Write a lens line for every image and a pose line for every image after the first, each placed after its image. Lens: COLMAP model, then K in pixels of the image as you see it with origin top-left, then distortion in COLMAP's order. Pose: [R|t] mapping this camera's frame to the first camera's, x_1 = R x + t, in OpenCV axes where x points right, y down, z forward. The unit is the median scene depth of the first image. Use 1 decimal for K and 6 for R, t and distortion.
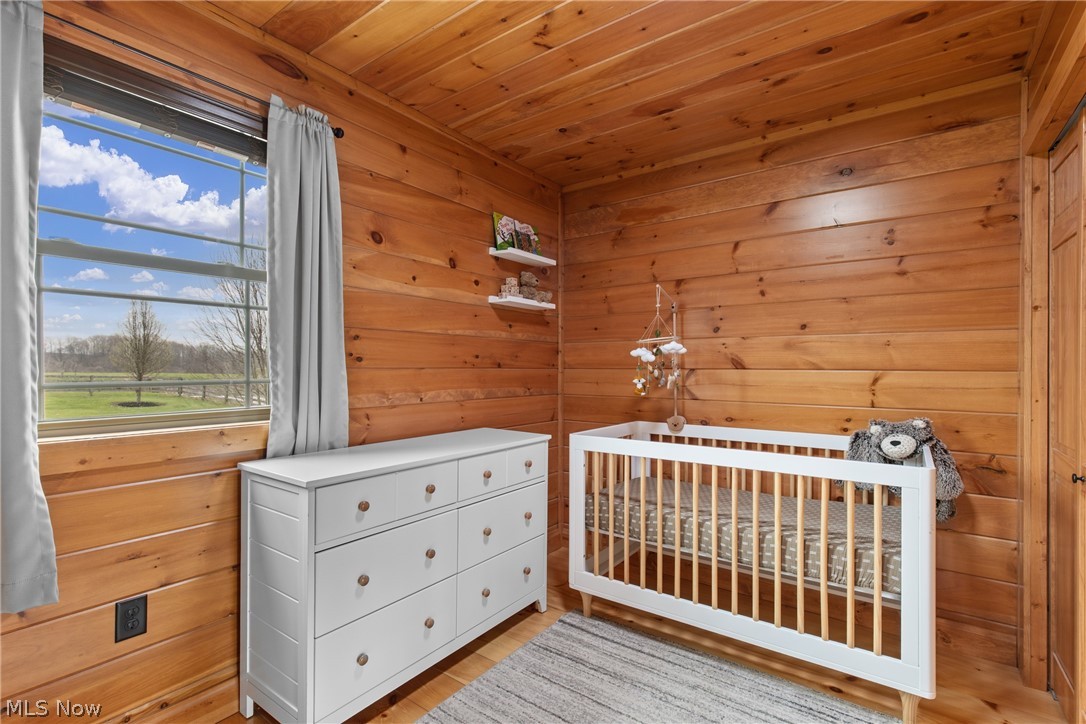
lens RADIAL K [[487.6, 0, 551.4], [0, 487.6, 366.9], [0, 0, 1]] dist [0.005791, -0.000199]
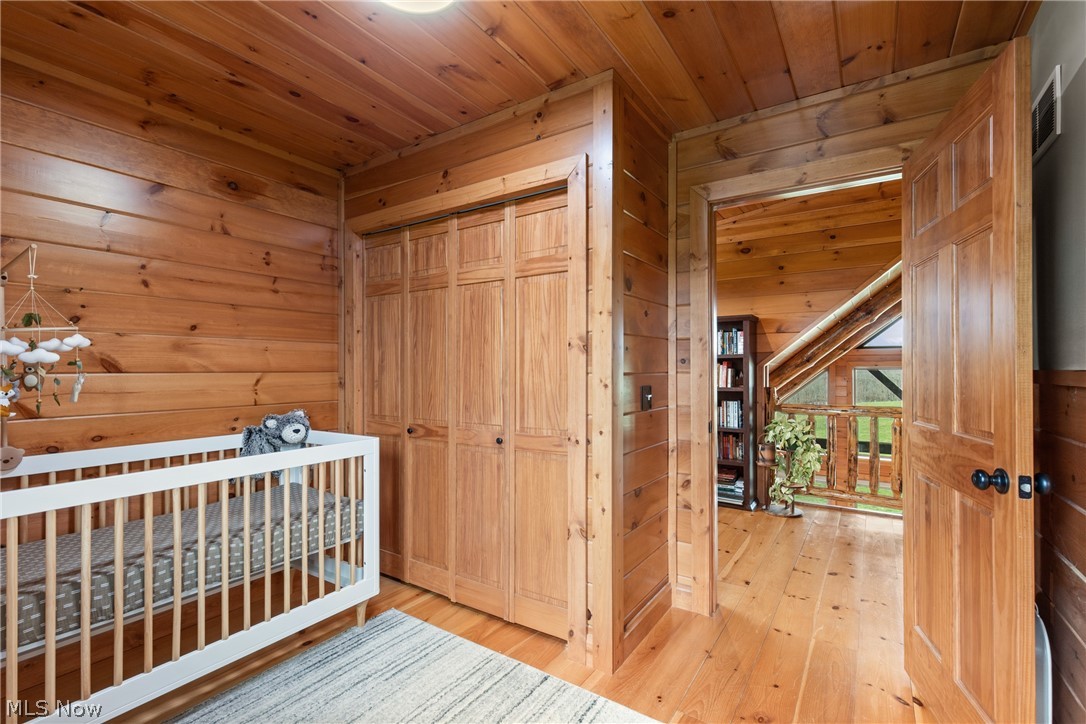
lens RADIAL K [[487.6, 0, 549.5], [0, 487.6, 364.7], [0, 0, 1]] dist [0.005791, -0.000199]
pose [[-0.028171, 0.005943, 0.999585, -0.493666], [0.004521, 0.999973, -0.005817, -0.001149], [-0.999593, 0.004355, -0.028197, 0.359007]]
